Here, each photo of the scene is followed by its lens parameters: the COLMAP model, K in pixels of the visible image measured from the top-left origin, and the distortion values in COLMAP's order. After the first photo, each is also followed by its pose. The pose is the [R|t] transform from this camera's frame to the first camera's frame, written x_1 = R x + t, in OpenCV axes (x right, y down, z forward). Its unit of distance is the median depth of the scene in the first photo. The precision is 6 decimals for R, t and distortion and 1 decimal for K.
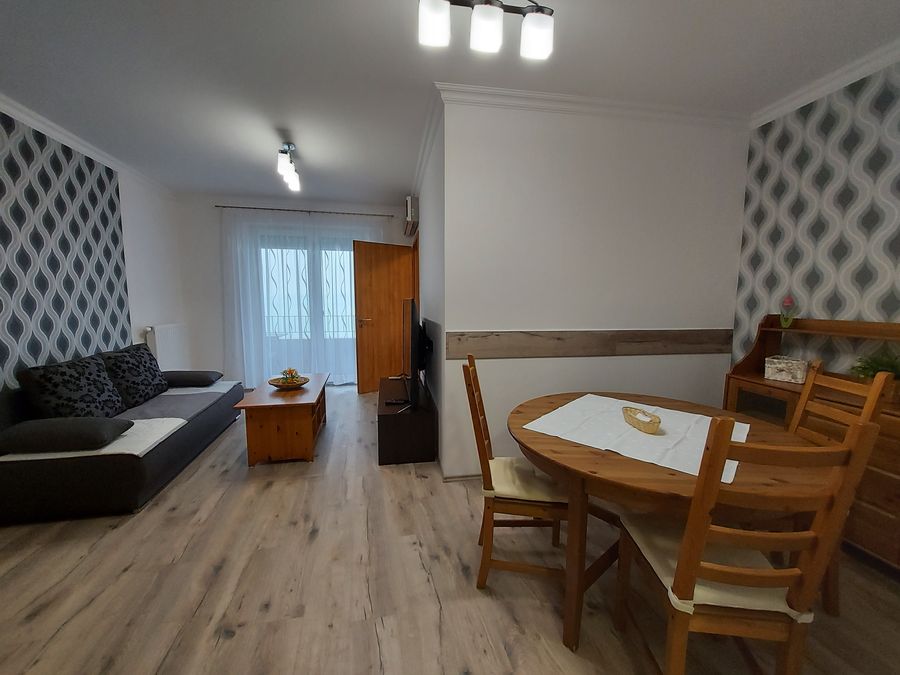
lens RADIAL K [[361.9, 0, 449.1], [0, 361.9, 340.3], [0, 0, 1]] dist [-0.019360, 0.001586]
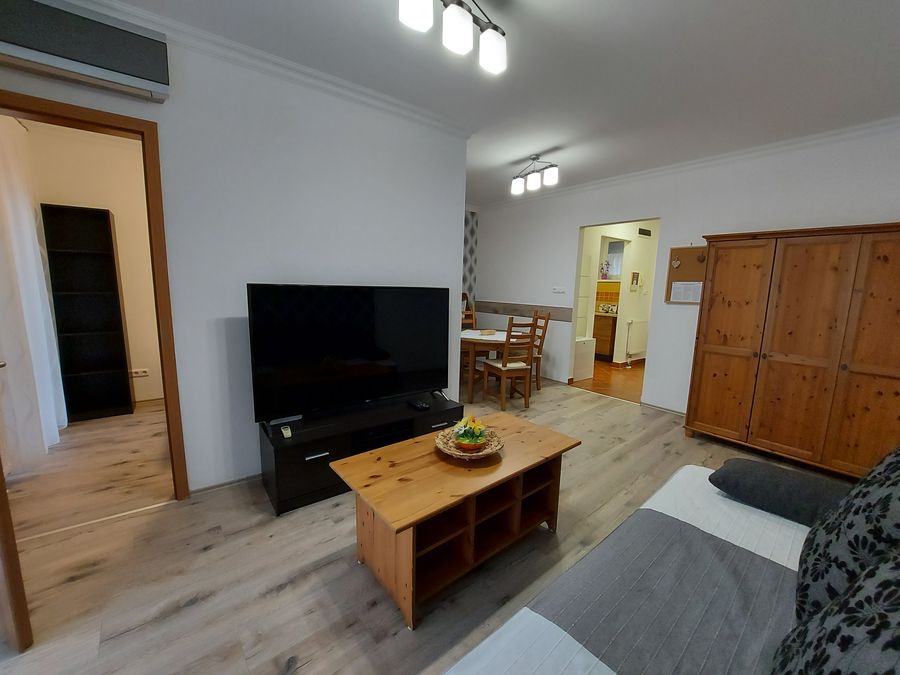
lens RADIAL K [[361.9, 0, 450.9], [0, 361.9, 340.6], [0, 0, 1]] dist [-0.019360, 0.001586]
pose [[-0.455921, -0.148276, 0.877582, -1.238363], [0.073080, 0.976459, 0.202948, -0.208708], [-0.887015, 0.156662, -0.434352, 1.722072]]
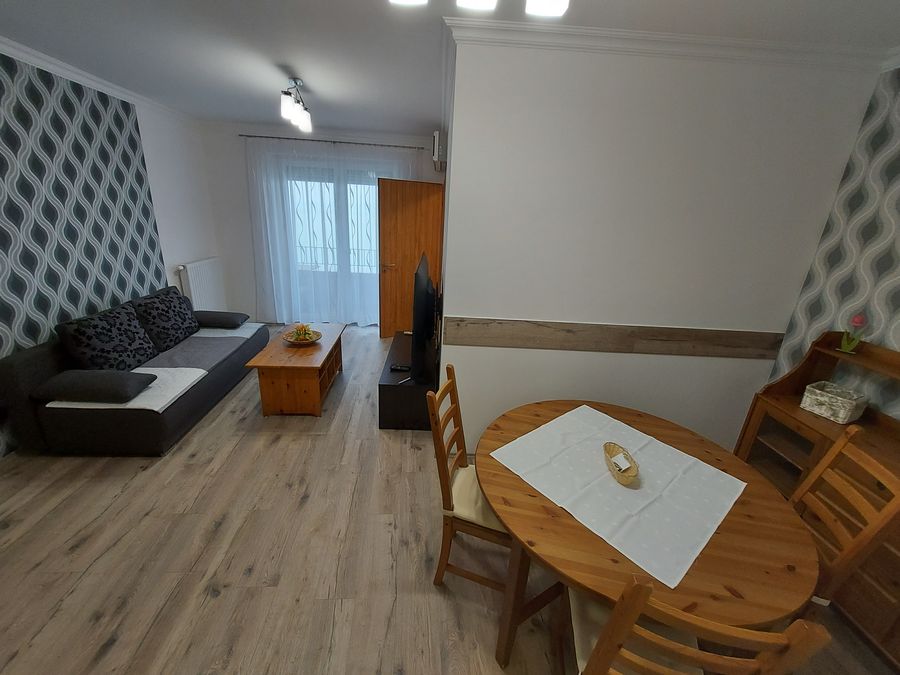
lens RADIAL K [[361.9, 0, 446.8], [0, 361.9, 337.9], [0, 0, 1]] dist [-0.019360, 0.001586]
pose [[0.988250, 0.093226, -0.121125, 0.124601], [-0.065040, 0.973620, 0.218711, -0.186262], [0.138319, -0.208263, 0.968243, 0.079510]]
